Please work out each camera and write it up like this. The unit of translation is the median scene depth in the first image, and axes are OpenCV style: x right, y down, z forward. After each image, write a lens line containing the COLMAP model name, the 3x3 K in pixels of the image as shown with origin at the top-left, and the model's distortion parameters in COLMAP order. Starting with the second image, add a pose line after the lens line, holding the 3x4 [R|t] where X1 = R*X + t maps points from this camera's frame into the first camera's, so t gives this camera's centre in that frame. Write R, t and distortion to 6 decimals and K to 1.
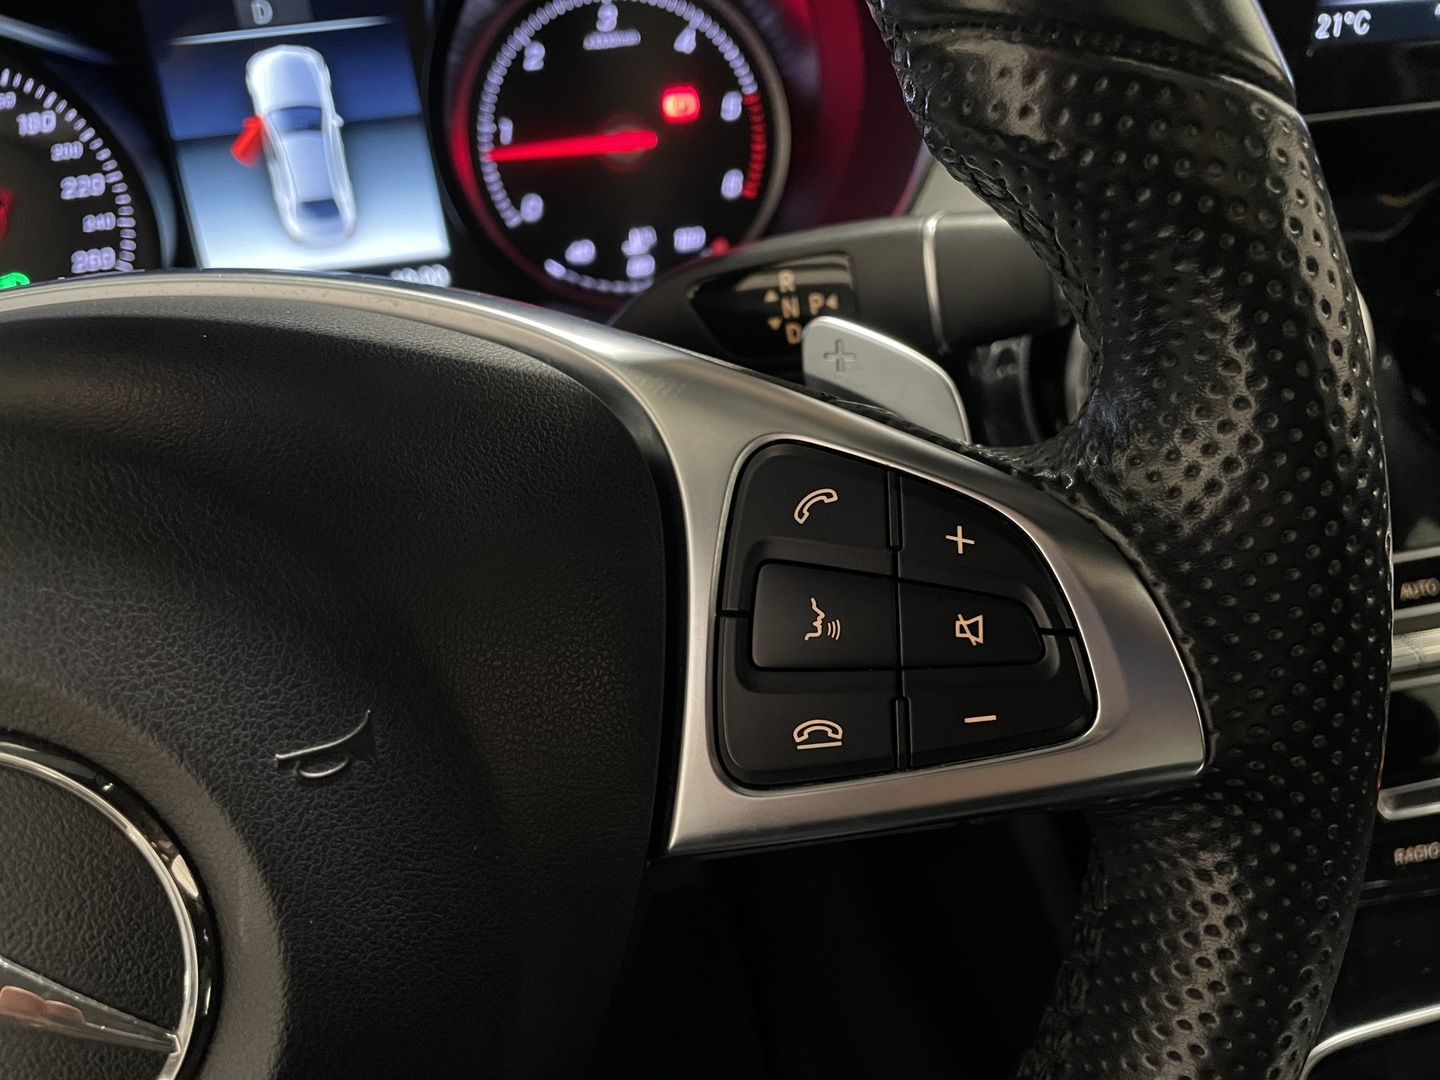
lens RADIAL K [[1113.7, 0, 724.9], [0, 1113.7, 519.3], [0, 0, 1]] dist [0.071219, -0.131376]
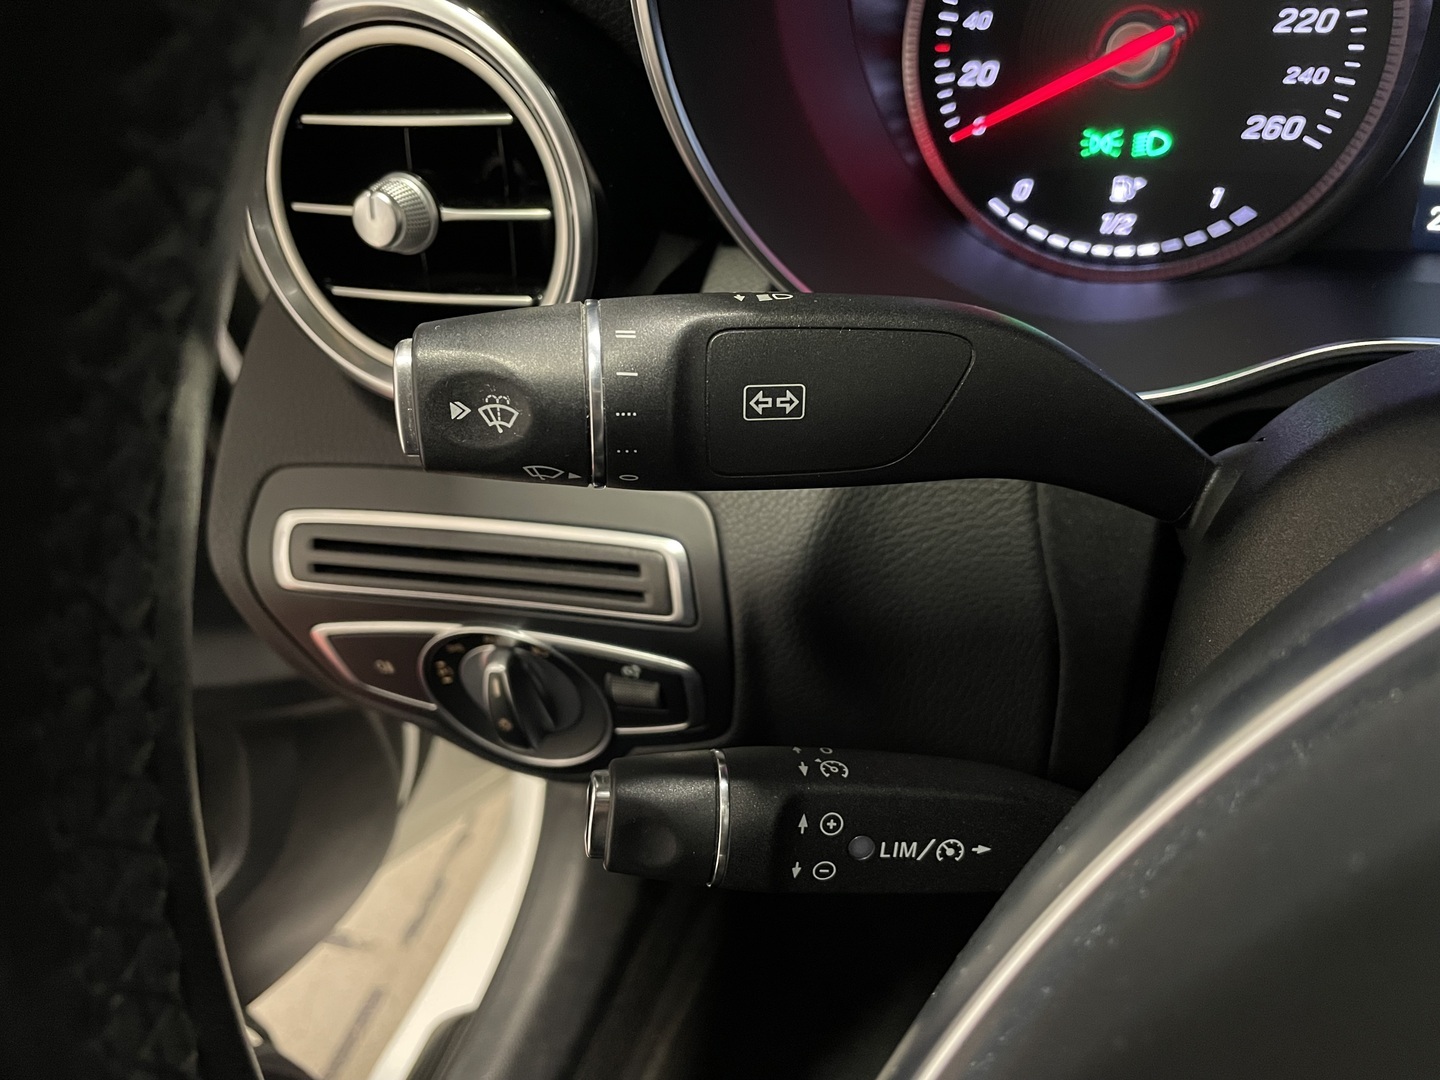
lens RADIAL K [[1113.7, 0, 724.9], [0, 1113.7, 519.3], [0, 0, 1]] dist [0.071219, -0.131376]
pose [[0.848351, 0.299915, -0.436293, -0.495508], [-0.240385, 0.952435, 0.187303, -0.045771], [0.471715, -0.054020, 0.880095, 0.204961]]
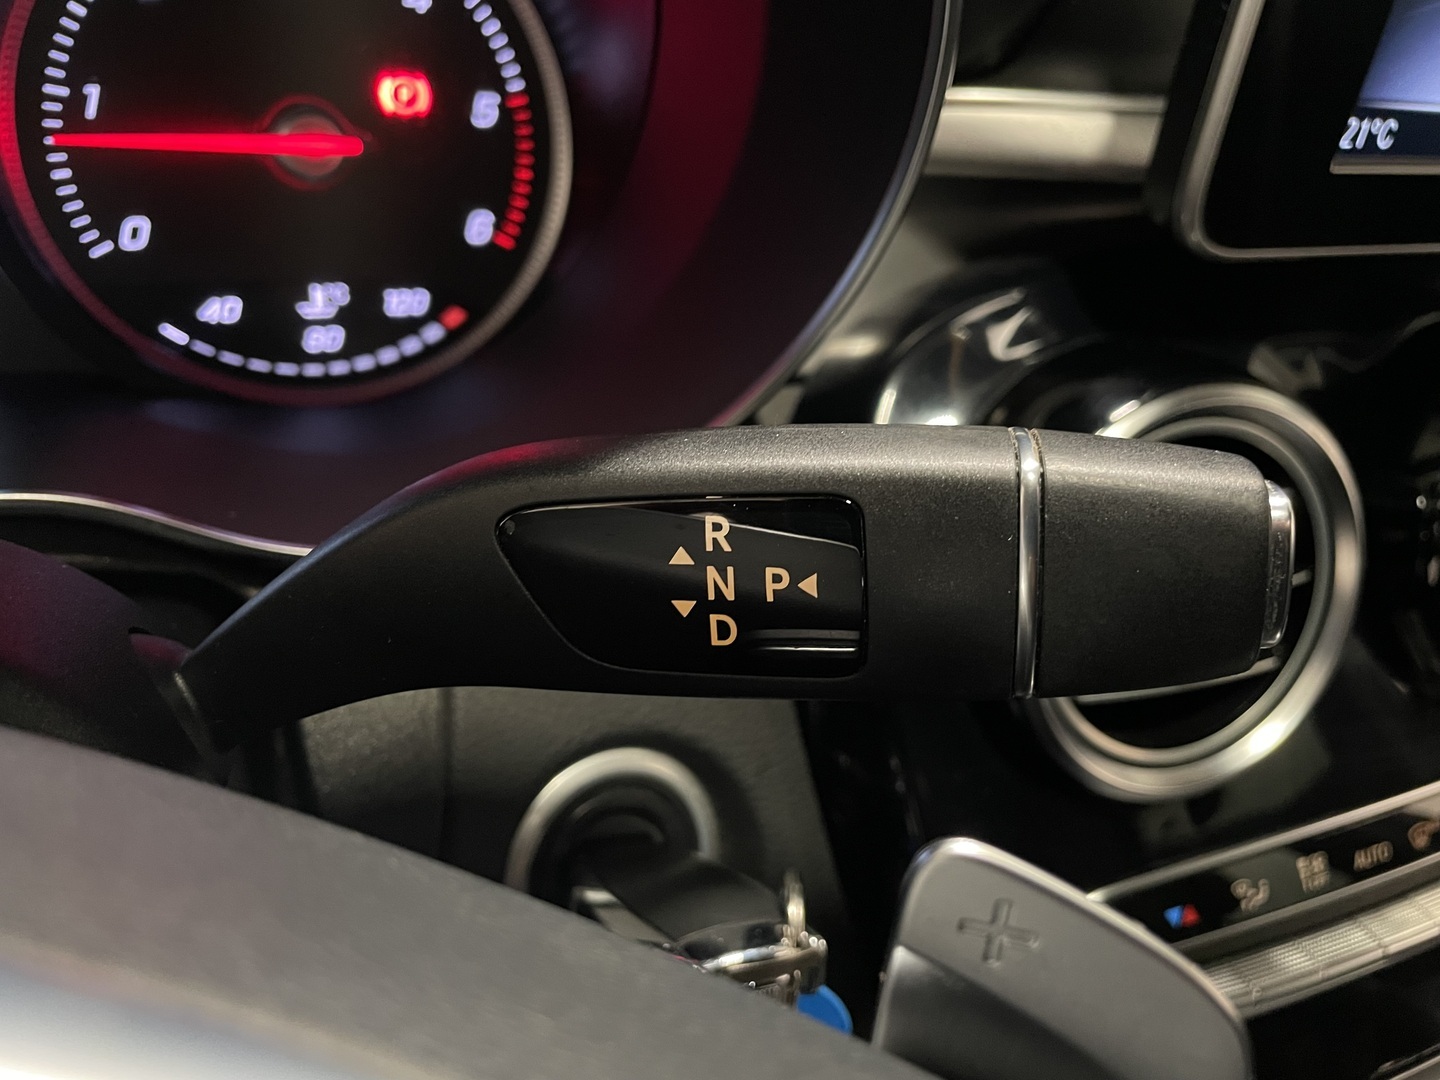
lens RADIAL K [[1113.7, 0, 724.9], [0, 1113.7, 519.3], [0, 0, 1]] dist [0.071219, -0.131376]
pose [[0.945780, 0.026100, 0.323757, -0.072666], [-0.032194, 0.999391, 0.013482, -0.159412], [-0.323208, -0.023174, 0.946044, 0.372298]]
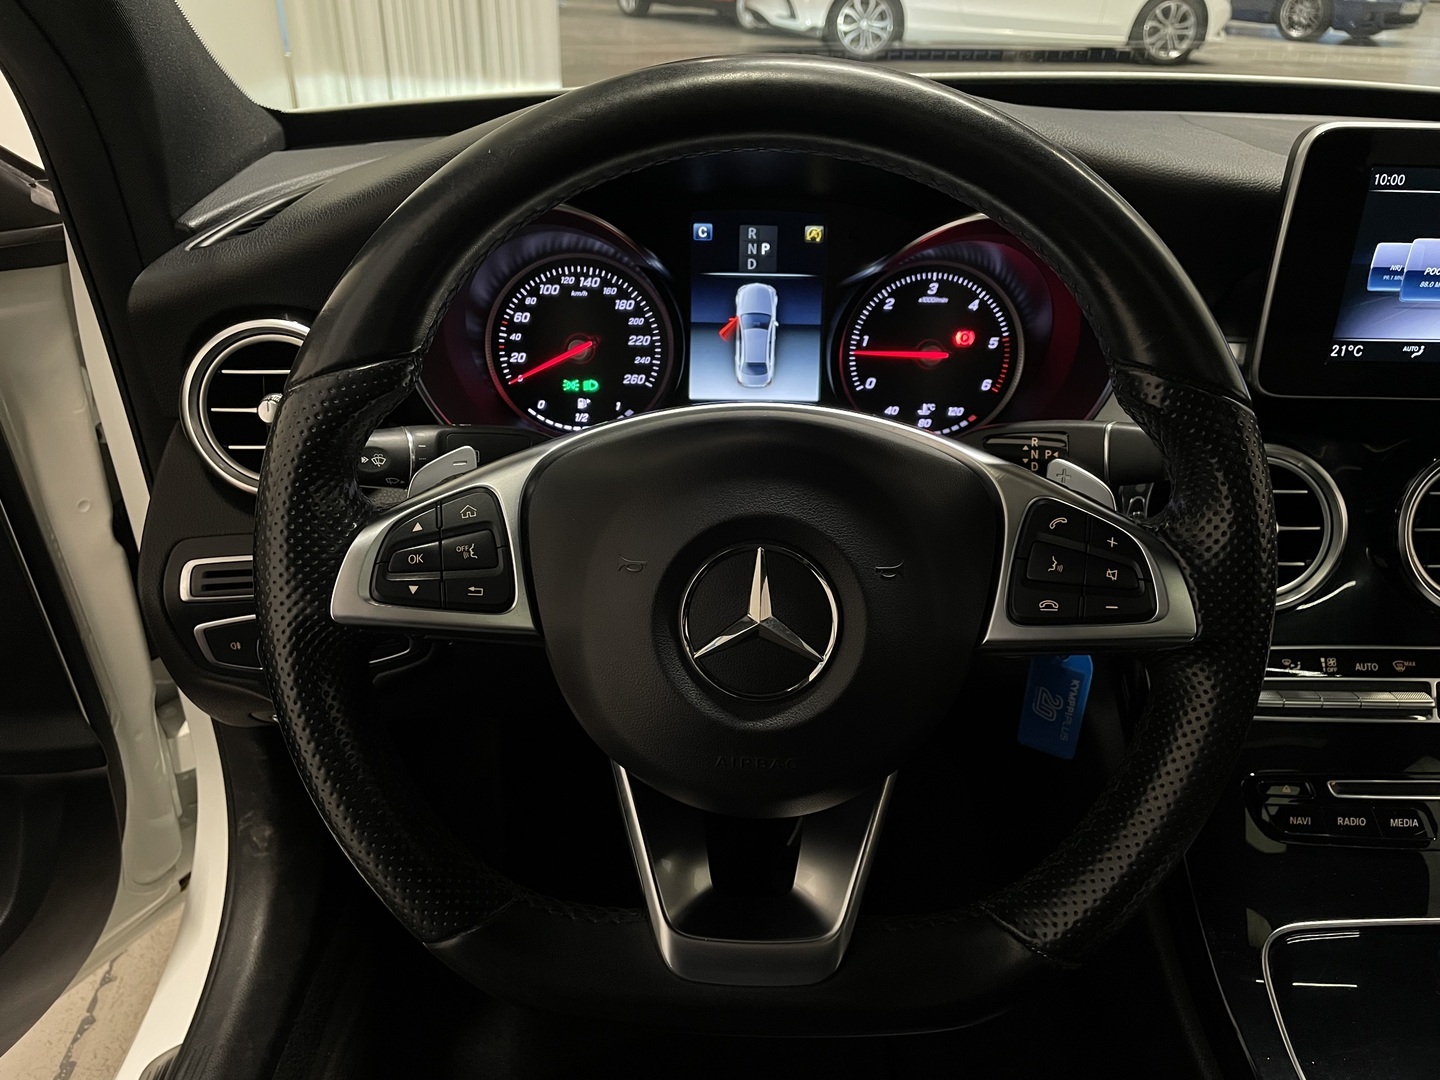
lens RADIAL K [[1097.2, 0, 723.9], [0, 1097.2, 519.9], [0, 0, 1]] dist [0.096203, -0.153412]
pose [[0.981907, 0.151294, -0.113876, -0.185143], [-0.164434, 0.979482, -0.116520, 0.191752], [0.093911, 0.133137, 0.986638, -0.776068]]
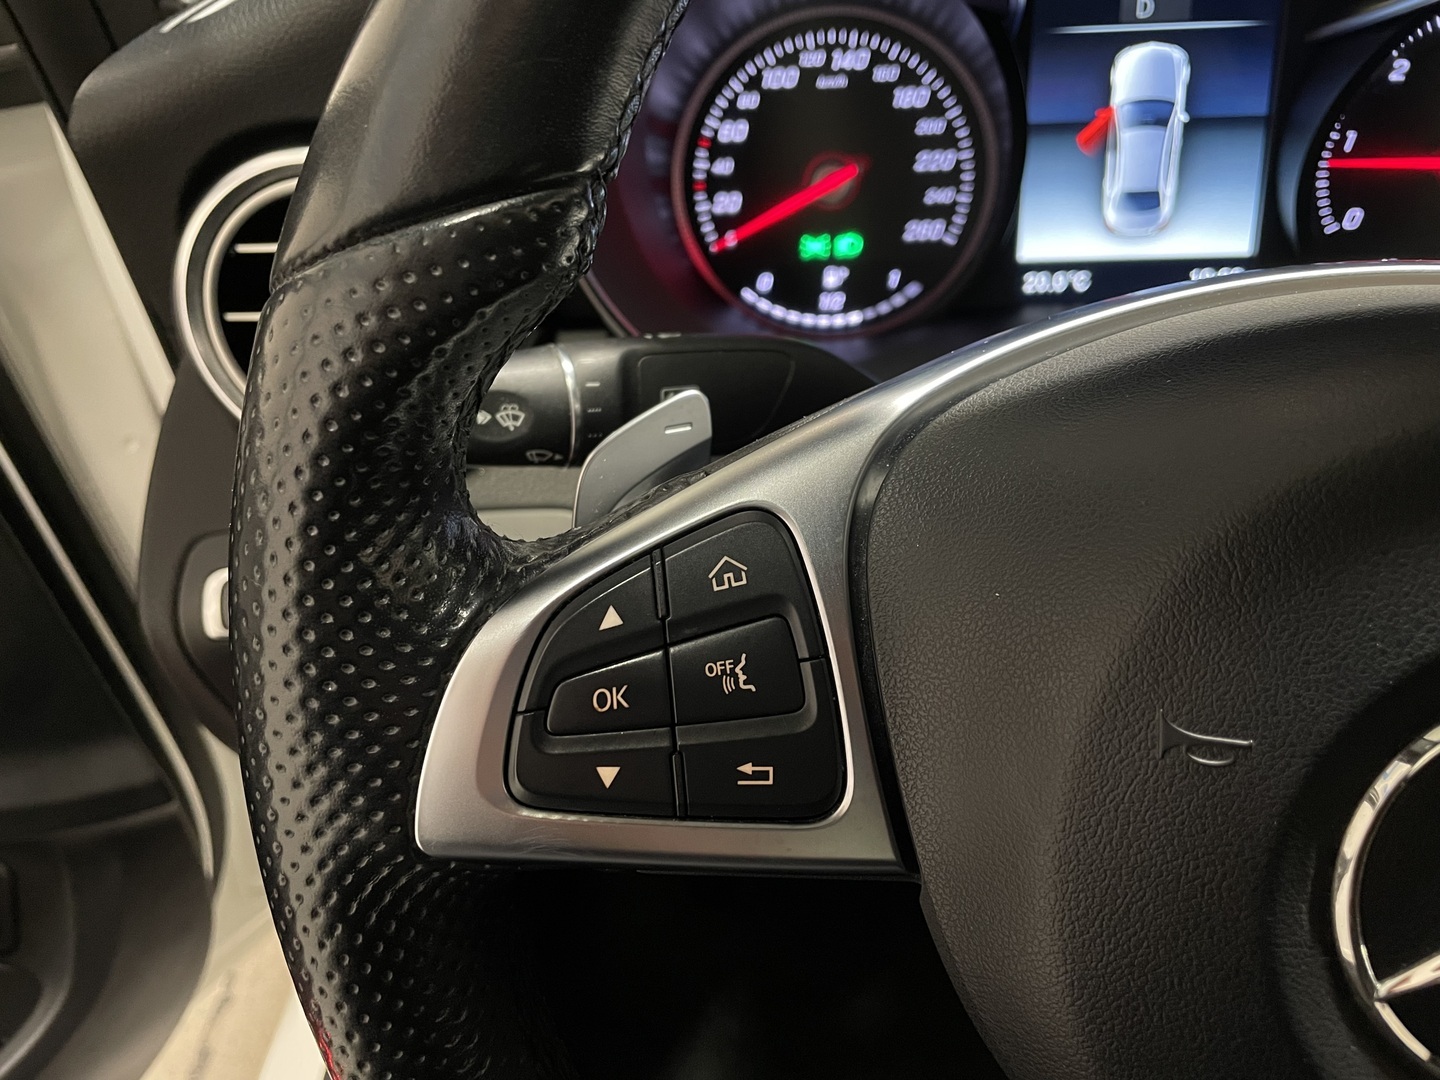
lens RADIAL K [[1097.2, 0, 723.9], [0, 1097.2, 519.9], [0, 0, 1]] dist [0.096203, -0.153412]
pose [[0.965842, 0.151638, -0.210130, -0.505858], [-0.150316, 0.988385, 0.022344, 0.051851], [0.211077, 0.010005, 0.977418, -0.081981]]
